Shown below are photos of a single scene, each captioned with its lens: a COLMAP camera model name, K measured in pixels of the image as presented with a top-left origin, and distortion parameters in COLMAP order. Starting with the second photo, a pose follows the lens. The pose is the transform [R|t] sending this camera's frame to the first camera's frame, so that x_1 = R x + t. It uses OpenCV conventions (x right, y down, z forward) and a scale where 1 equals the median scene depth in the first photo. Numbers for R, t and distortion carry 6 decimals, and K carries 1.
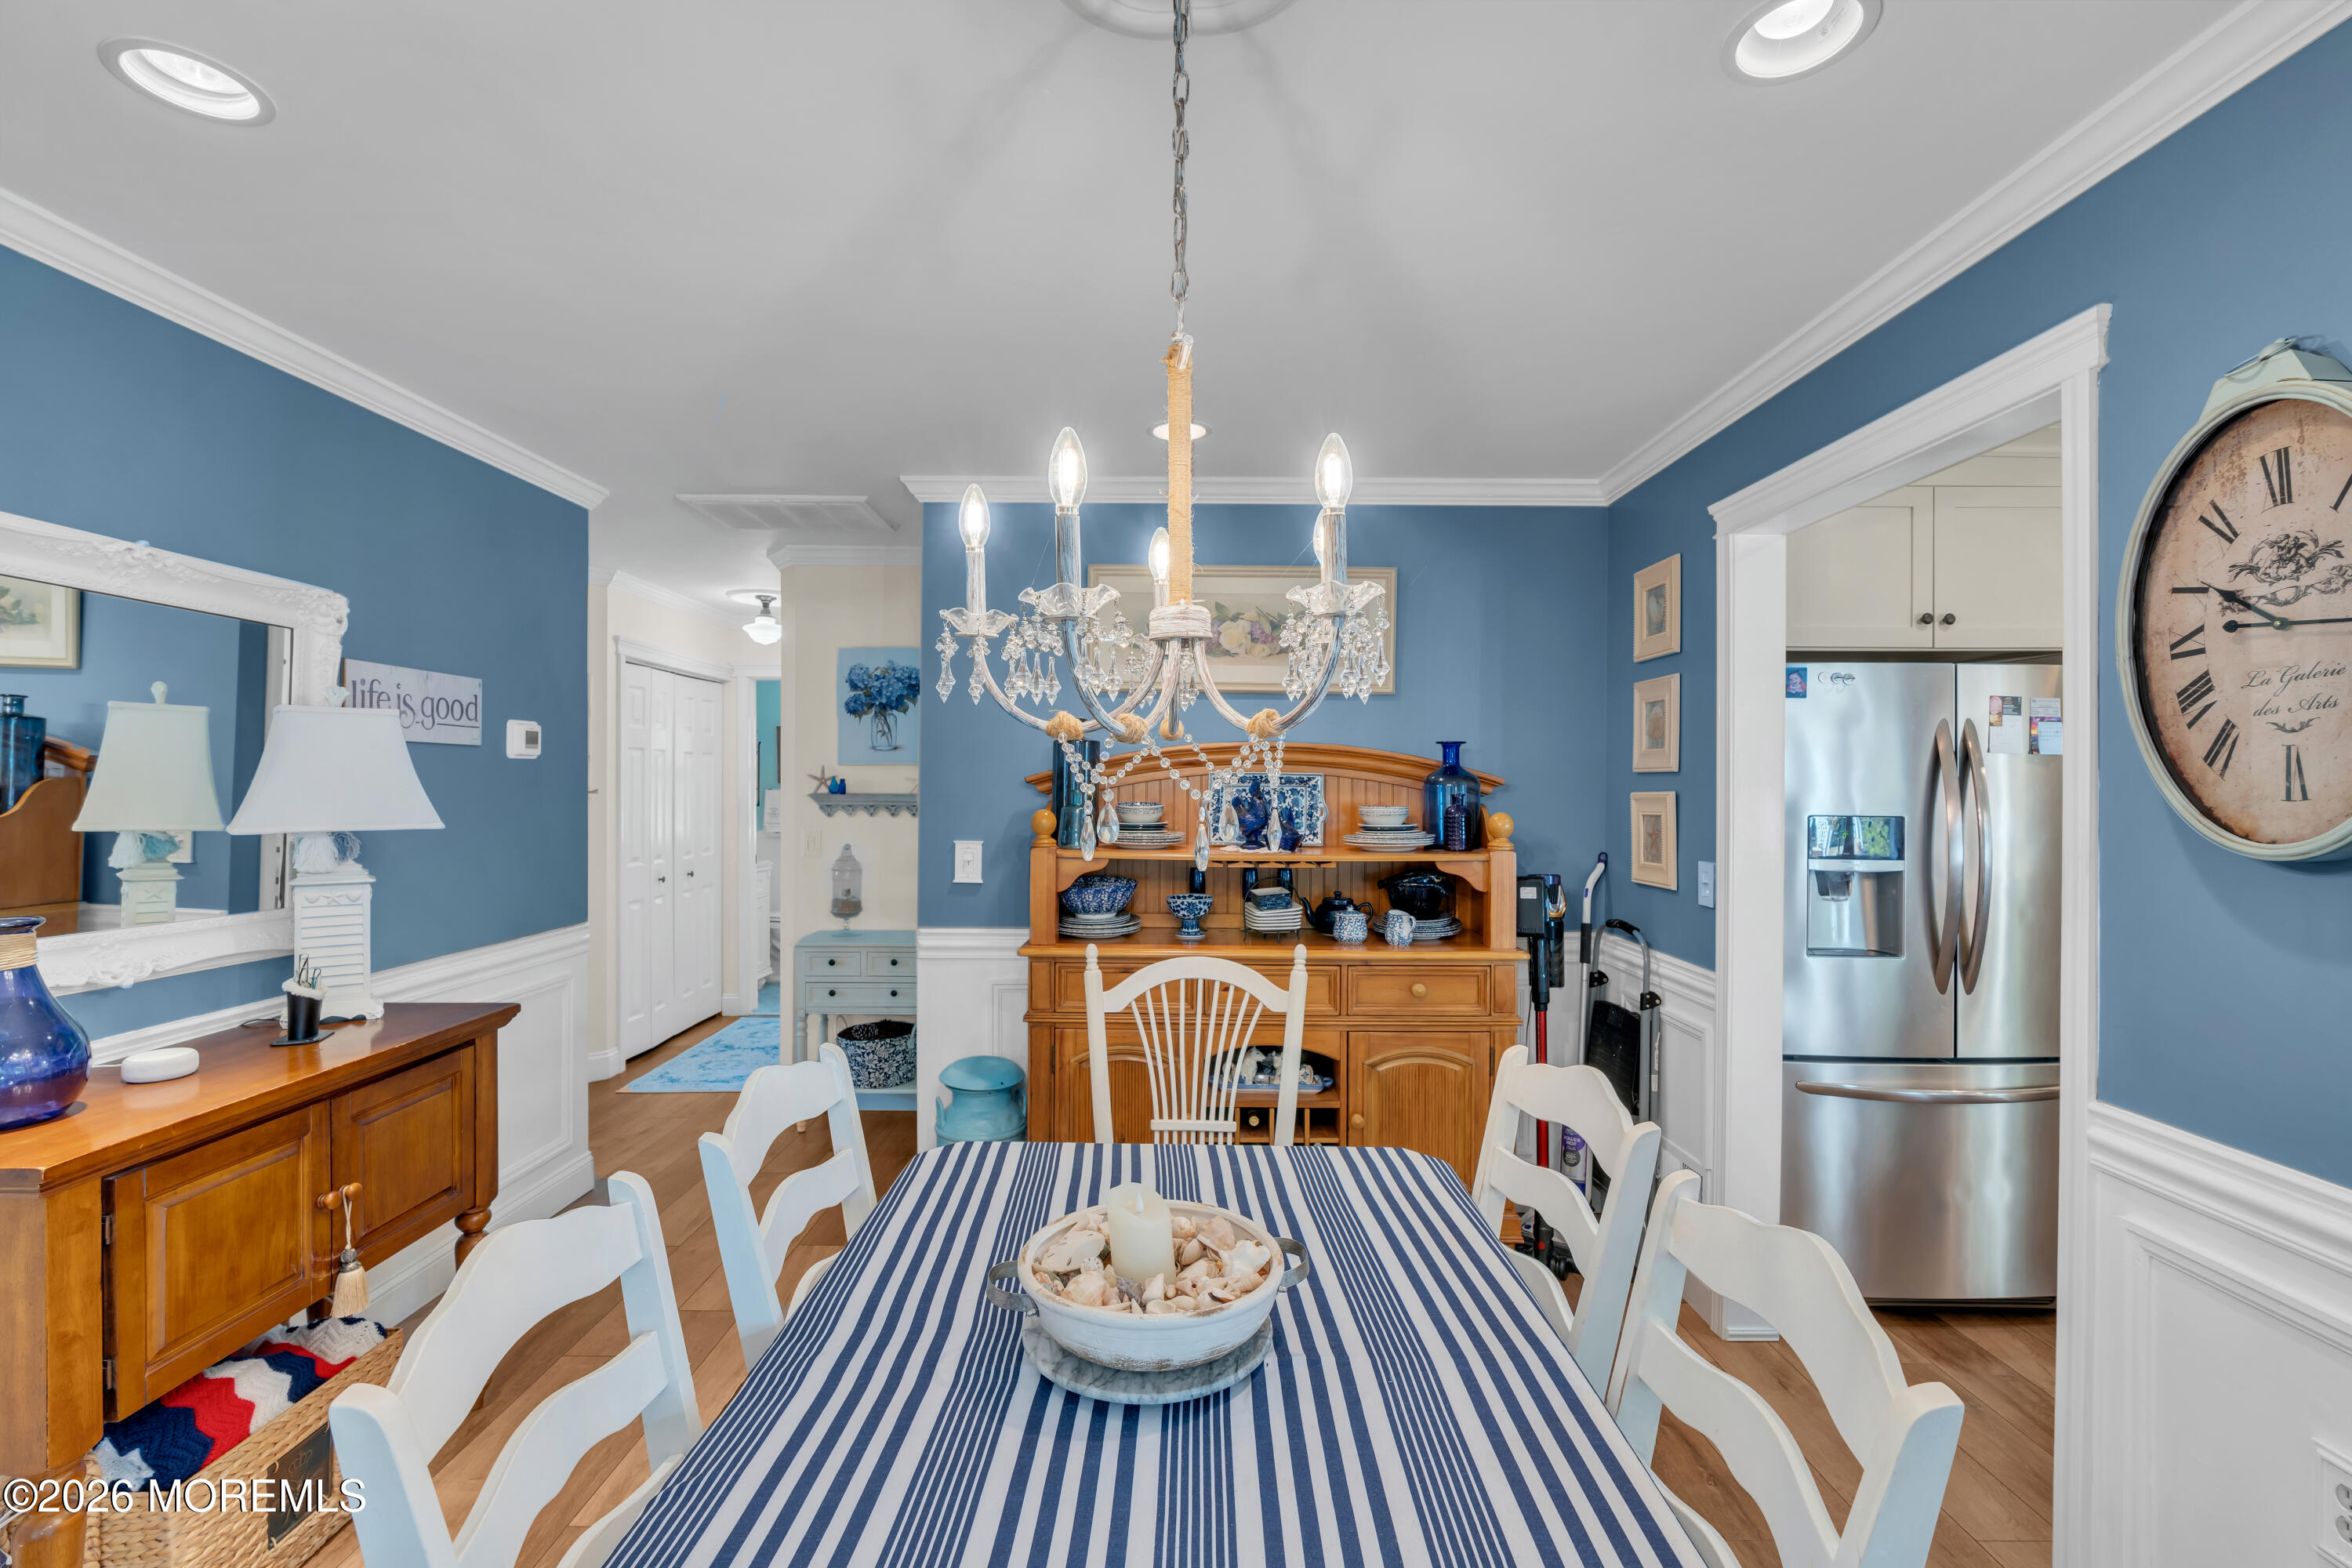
lens RADIAL K [[1052.9, 0, 1165.7], [0, 1052.9, 785.6], [0, 0, 1]] dist [-0.012474, 0.003783]
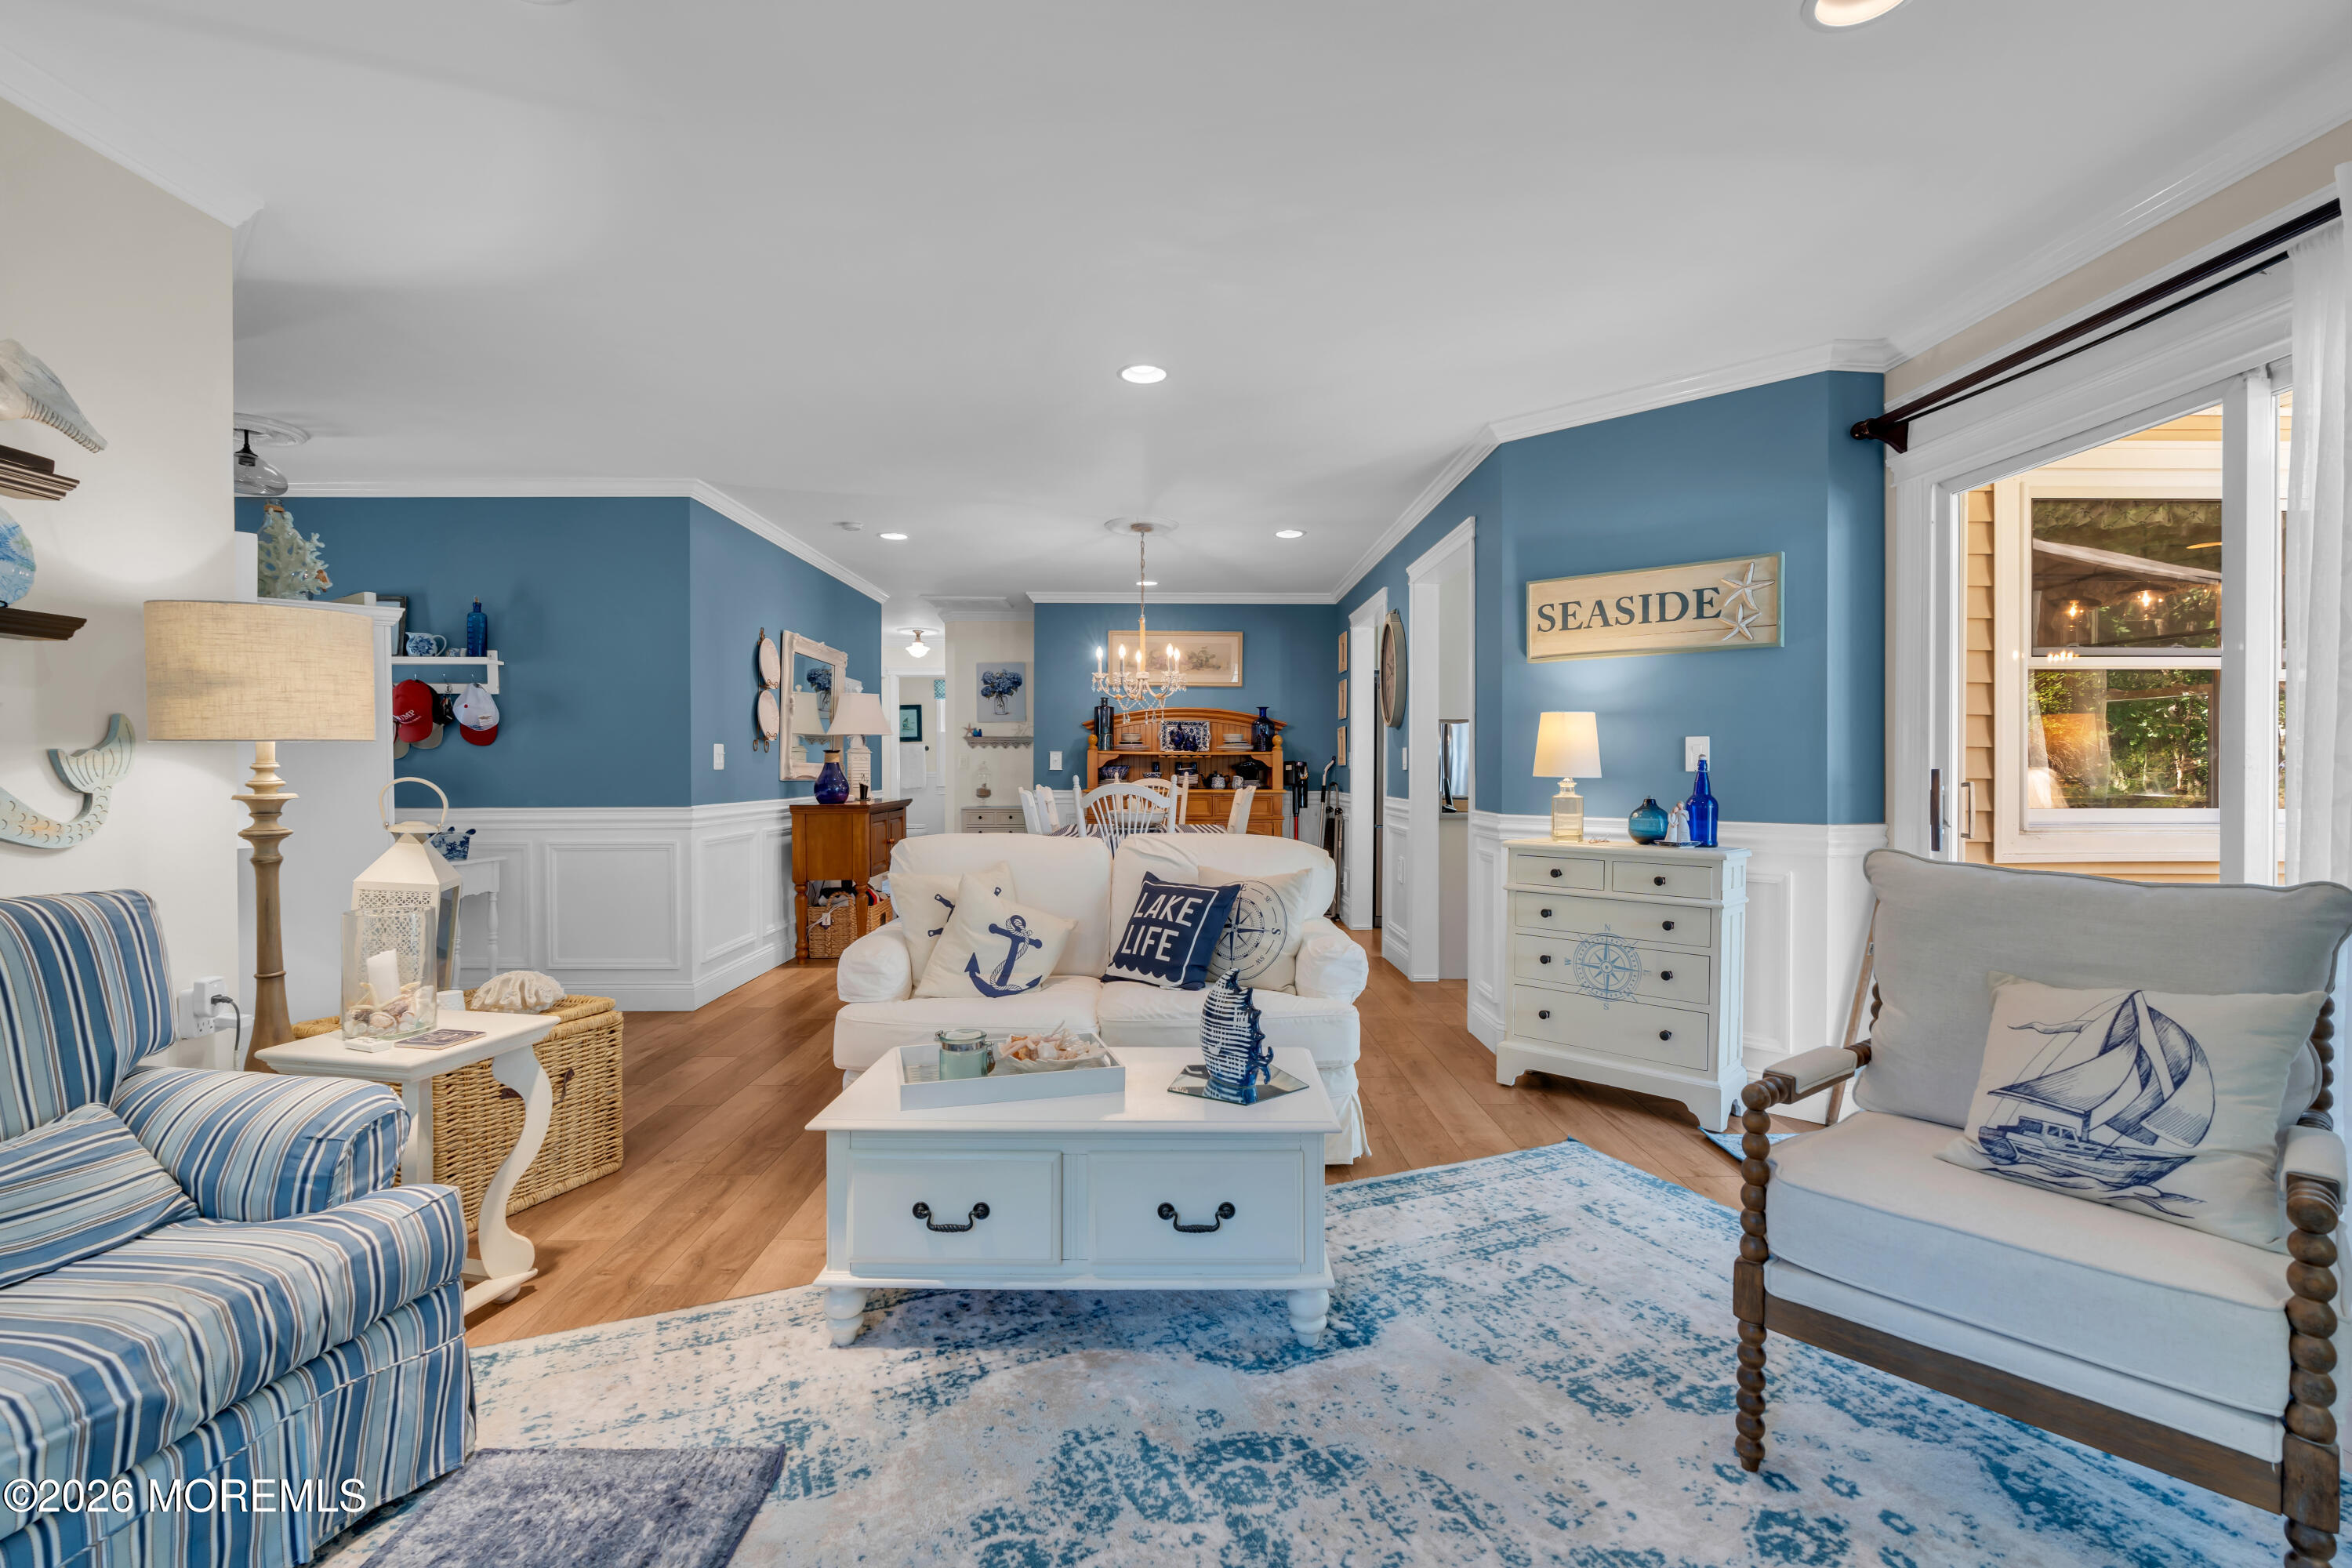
lens RADIAL K [[1052.9, 0, 1174.4], [0, 1052.9, 761.9], [0, 0, 1]] dist [-0.012474, 0.003783]
pose [[0.999860, -0.004206, 0.016207, 0.036334], [0.004309, 0.999971, -0.006321, 0.103021], [-0.016180, 0.006390, 0.999849, -1.457687]]
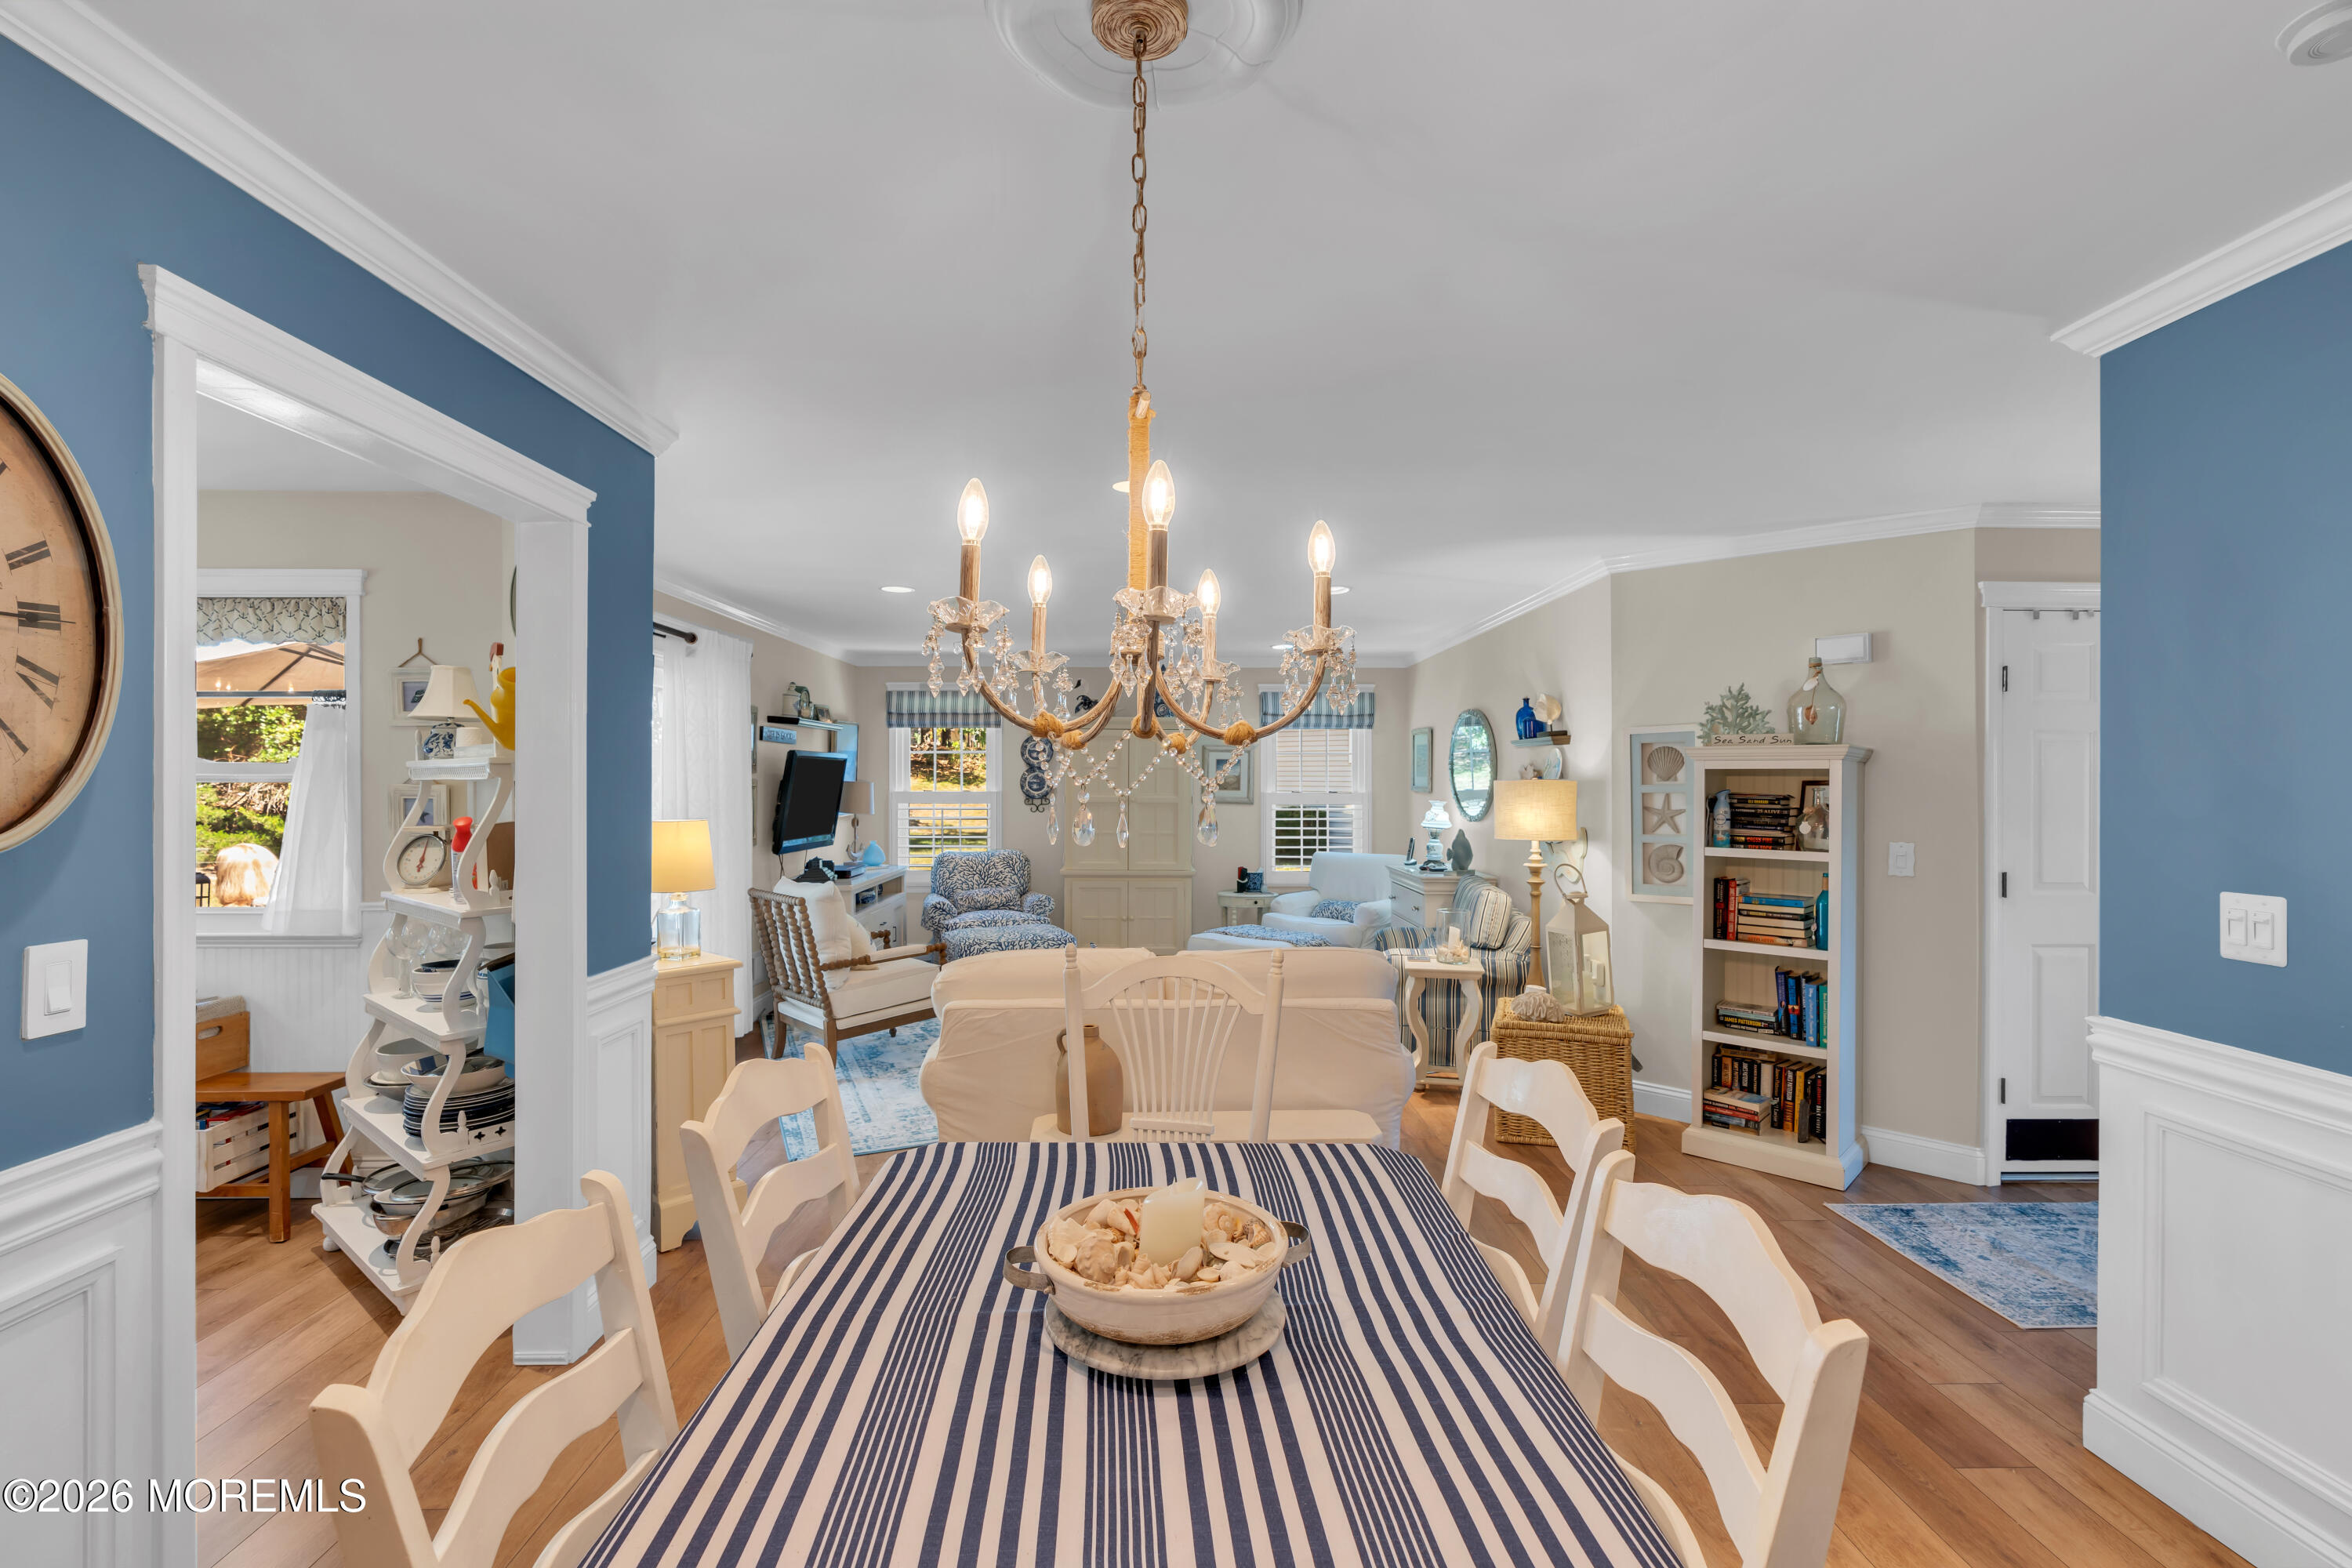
lens RADIAL K [[1052.9, 0, 1181.4], [0, 1052.9, 776.5], [0, 0, 1]] dist [-0.012474, 0.003783]
pose [[-0.999590, -0.006850, -0.027809, 0.006547], [-0.006752, 0.999971, -0.003644, -0.003465], [0.027833, -0.003455, -0.999607, 0.832013]]
